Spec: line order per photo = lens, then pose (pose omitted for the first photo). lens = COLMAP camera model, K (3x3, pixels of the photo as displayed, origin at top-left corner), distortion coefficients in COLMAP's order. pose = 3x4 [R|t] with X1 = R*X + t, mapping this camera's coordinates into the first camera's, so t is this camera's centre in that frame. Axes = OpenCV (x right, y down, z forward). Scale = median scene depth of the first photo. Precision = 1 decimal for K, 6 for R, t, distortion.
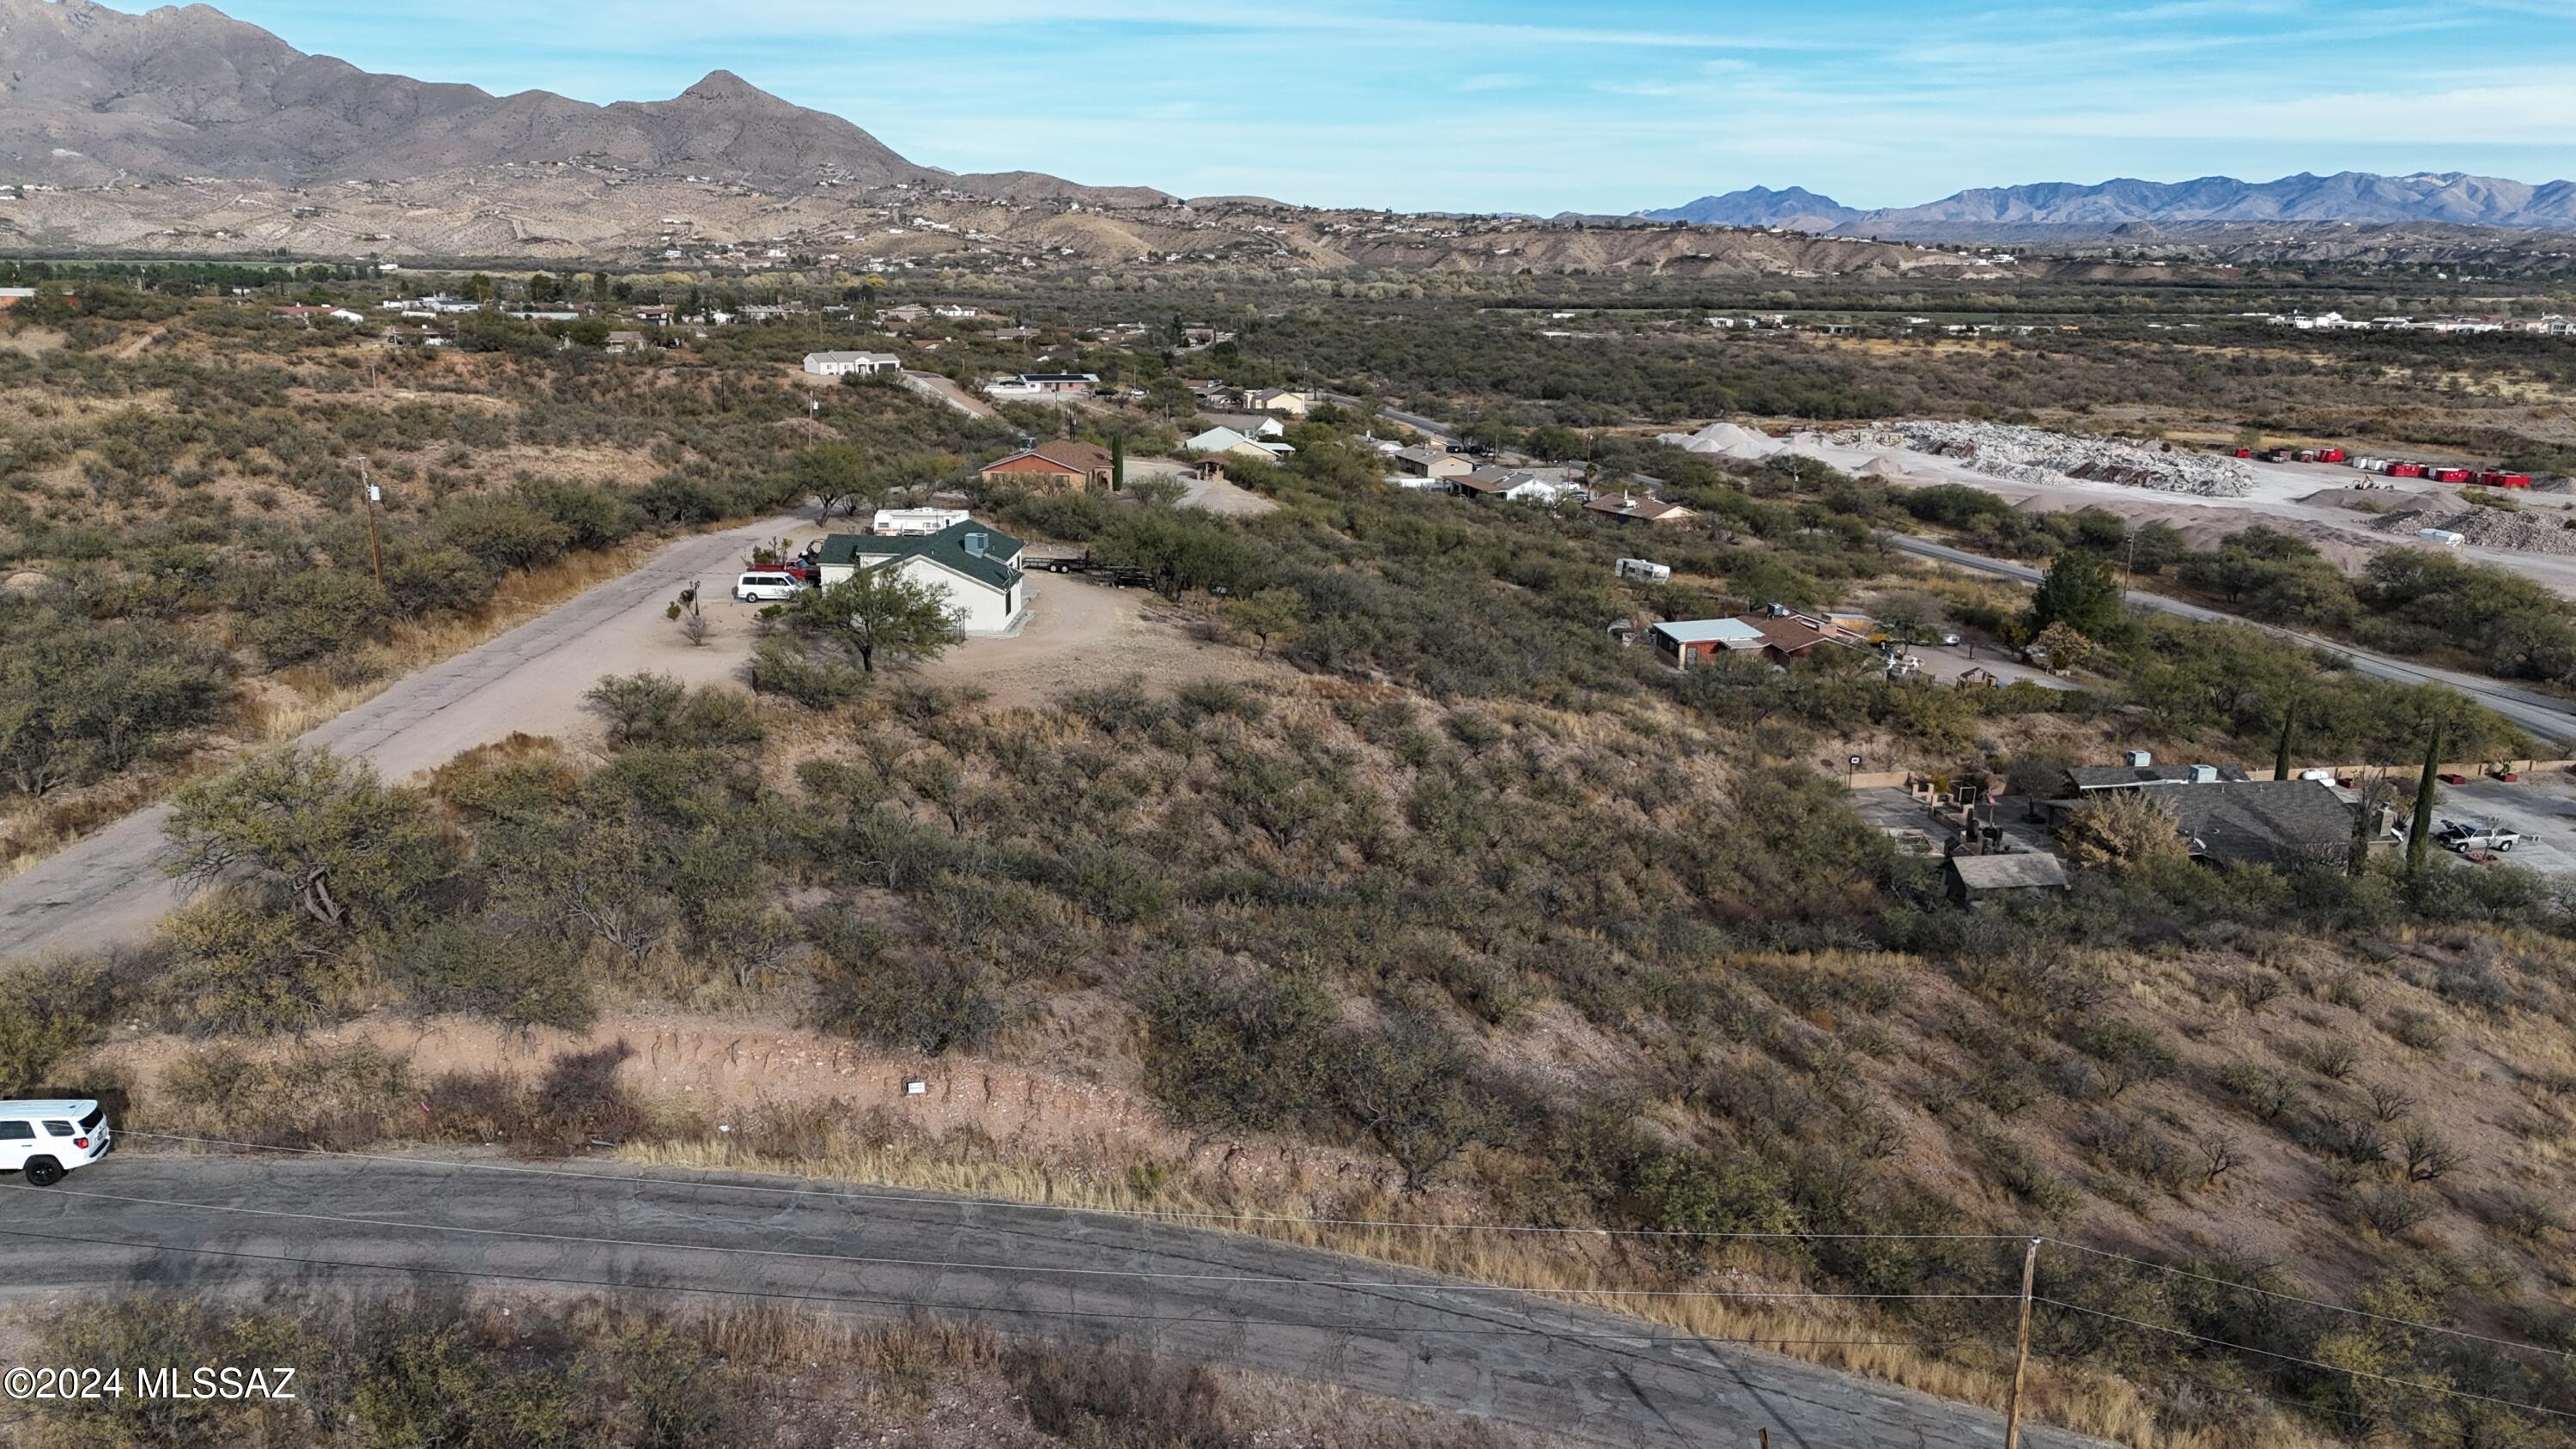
lens RADIAL K [[1892.0, 0, 1285.8], [0, 1892.0, 716.7], [0, 0, 1]] dist [0.072375, -0.059657]
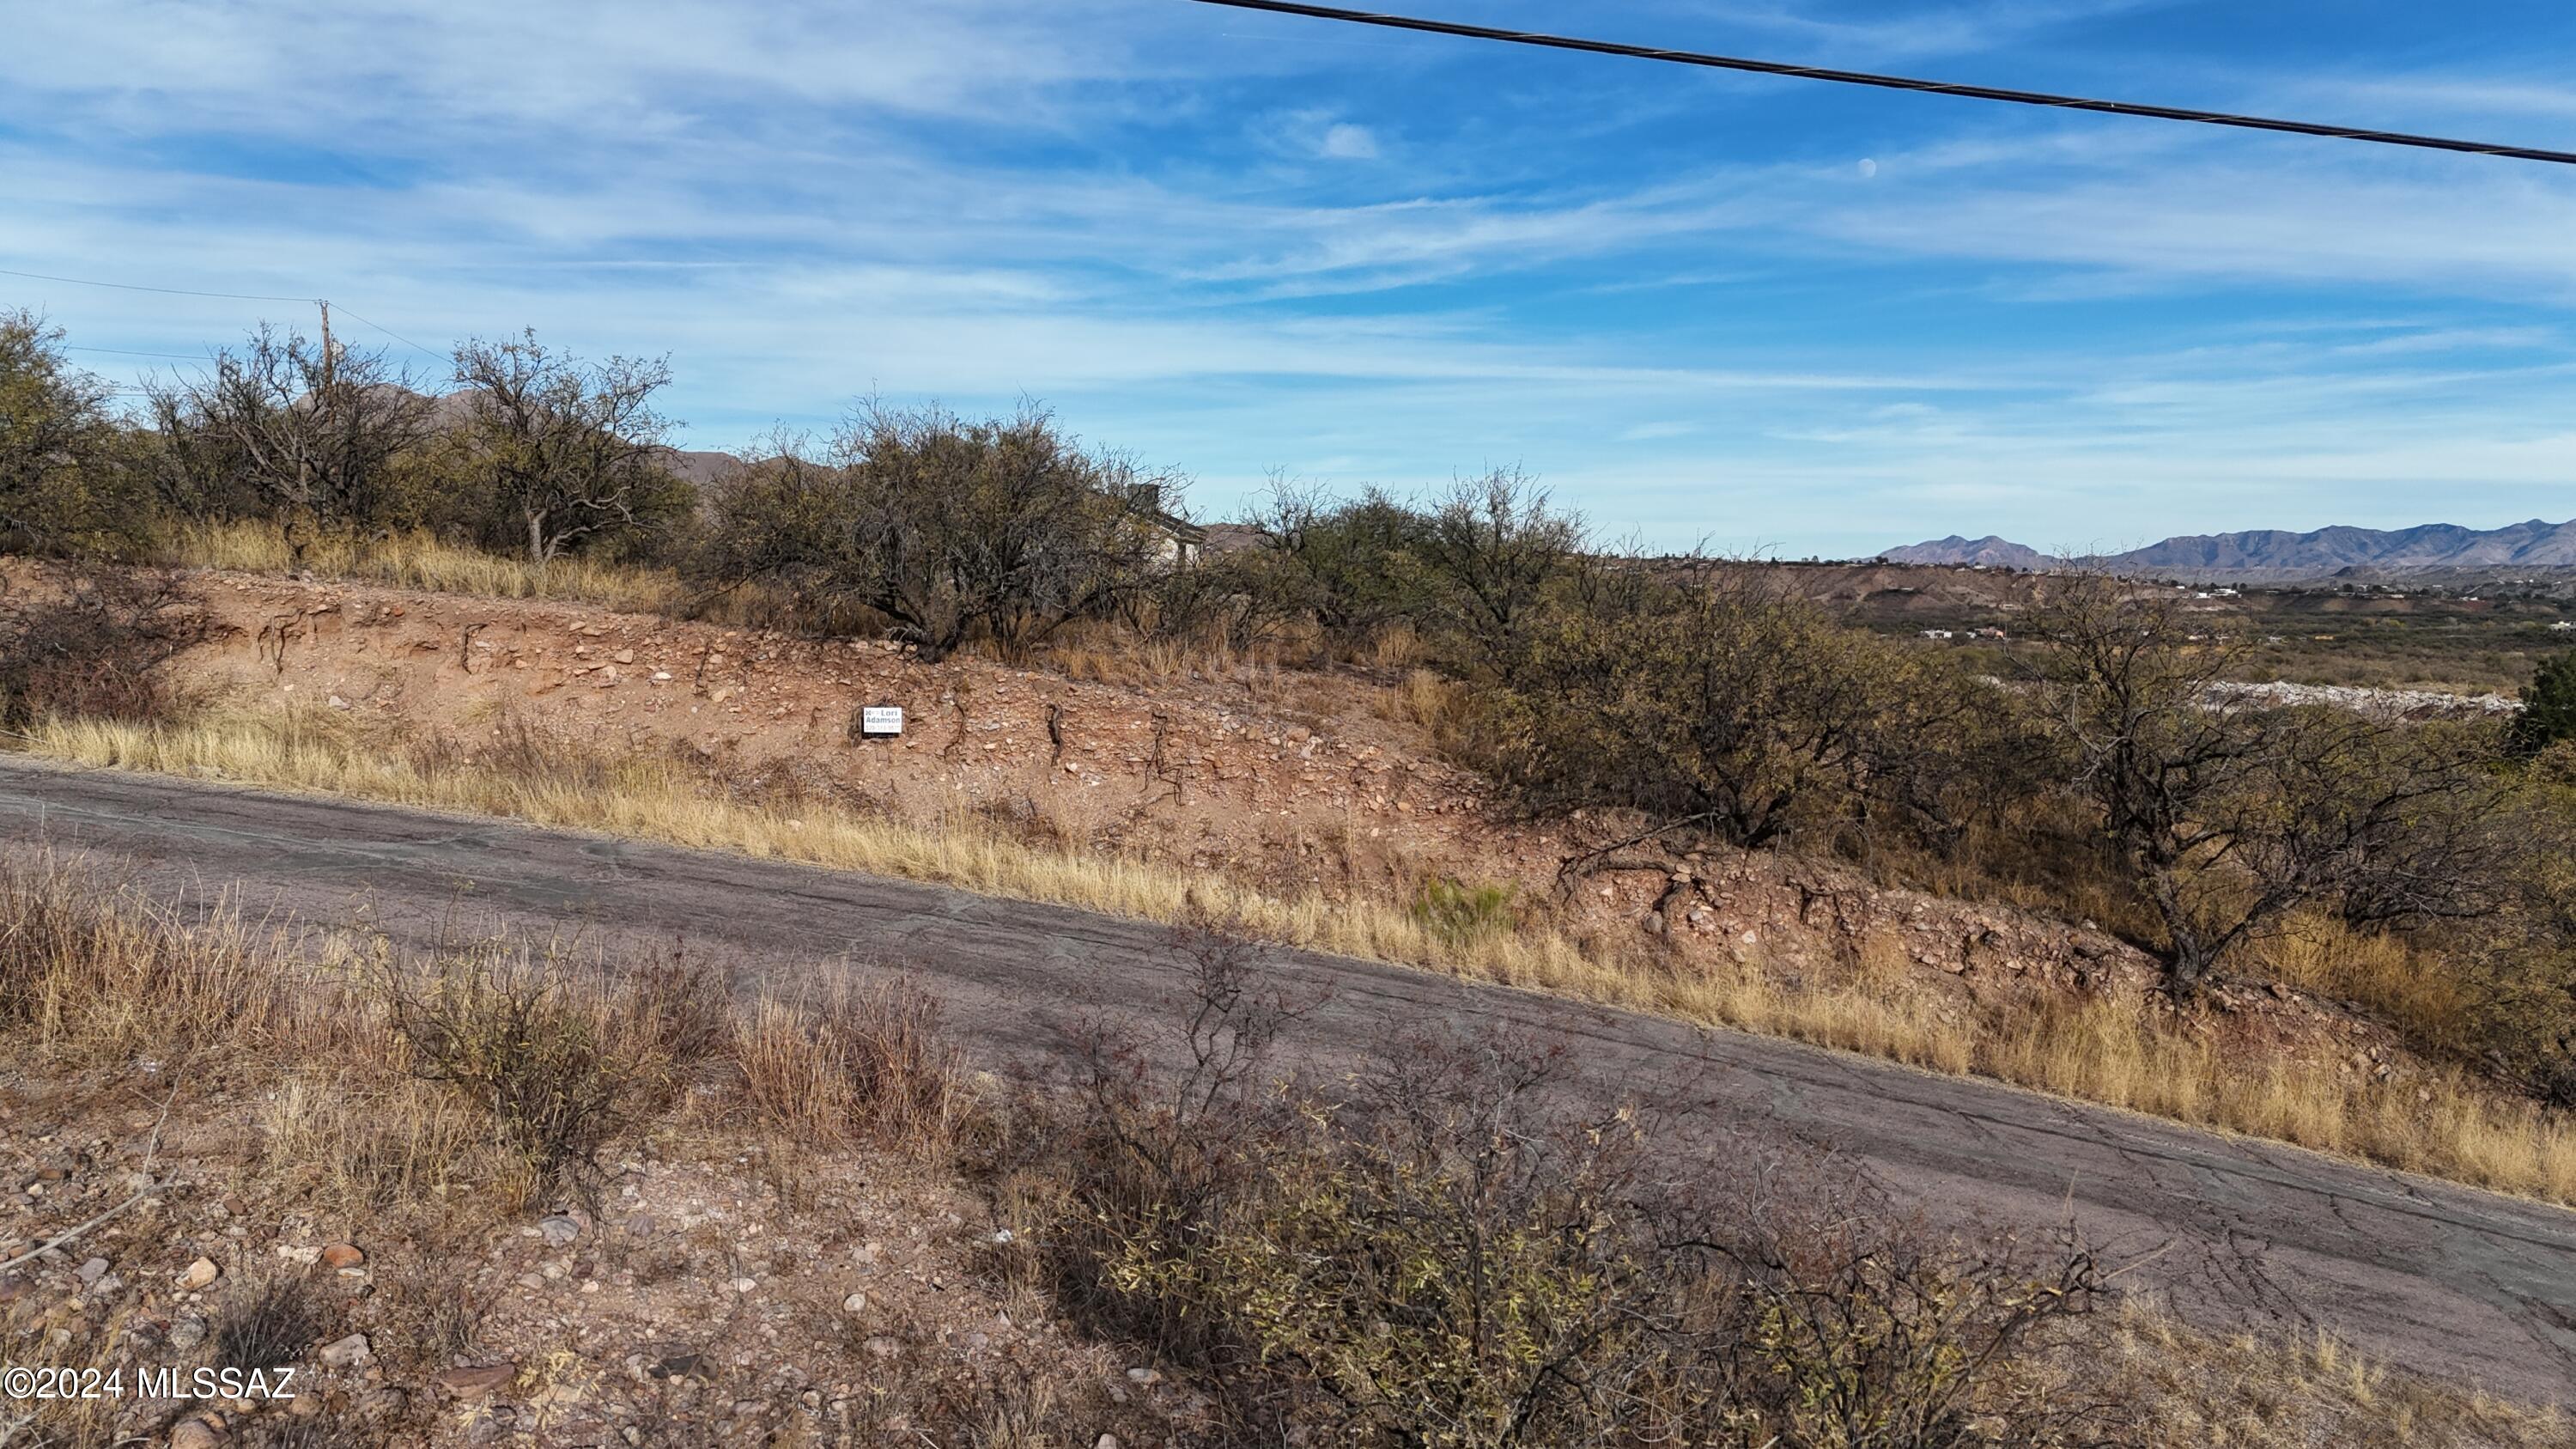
lens RADIAL K [[1895.3, 0, 1281.3], [0, 1895.3, 711.9], [0, 0, 1]] dist [0.074173, -0.063220]
pose [[0.994819, 0.001717, -0.101648, -0.032504], [-0.020091, 0.983458, -0.180020, 0.126188], [0.099658, 0.181130, 0.978397, 0.291385]]
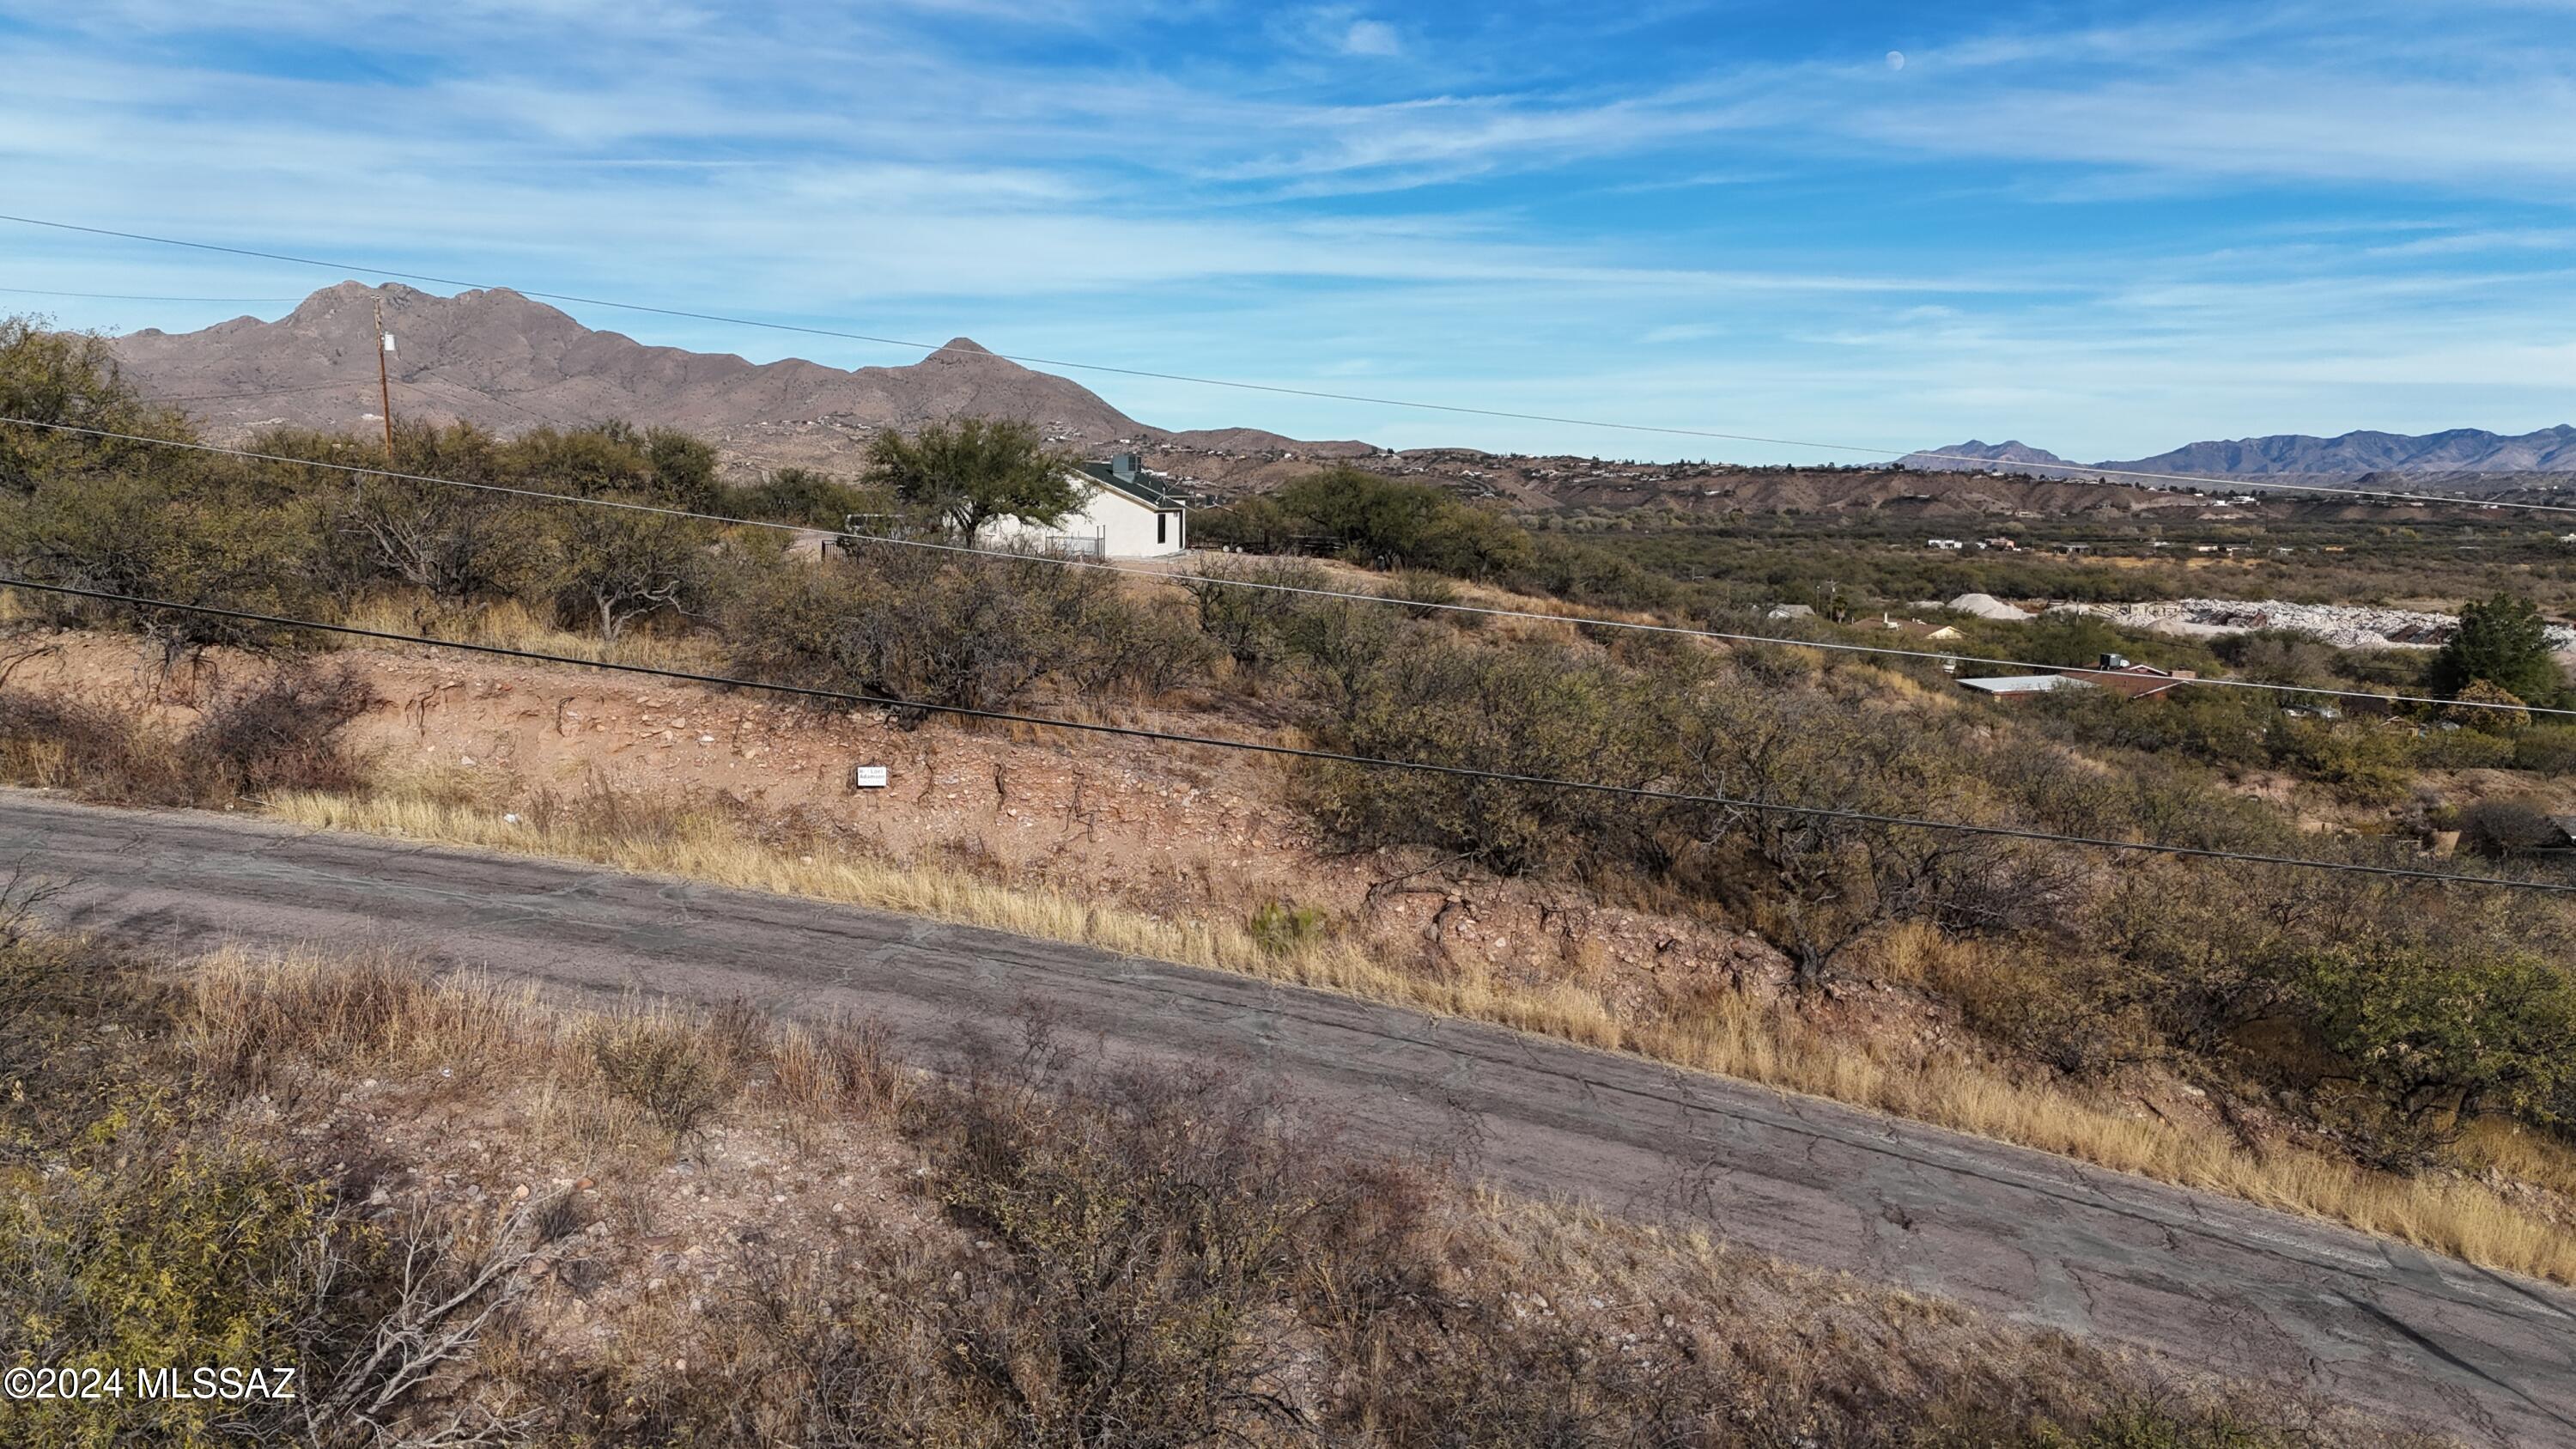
lens RADIAL K [[1892.0, 0, 1285.8], [0, 1892.0, 716.7], [0, 0, 1]] dist [0.072375, -0.059657]
pose [[0.994170, 0.009715, -0.107385, -0.008249], [-0.023545, 0.991459, -0.128278, 0.116904], [0.105222, 0.130058, 0.985907, 0.225066]]
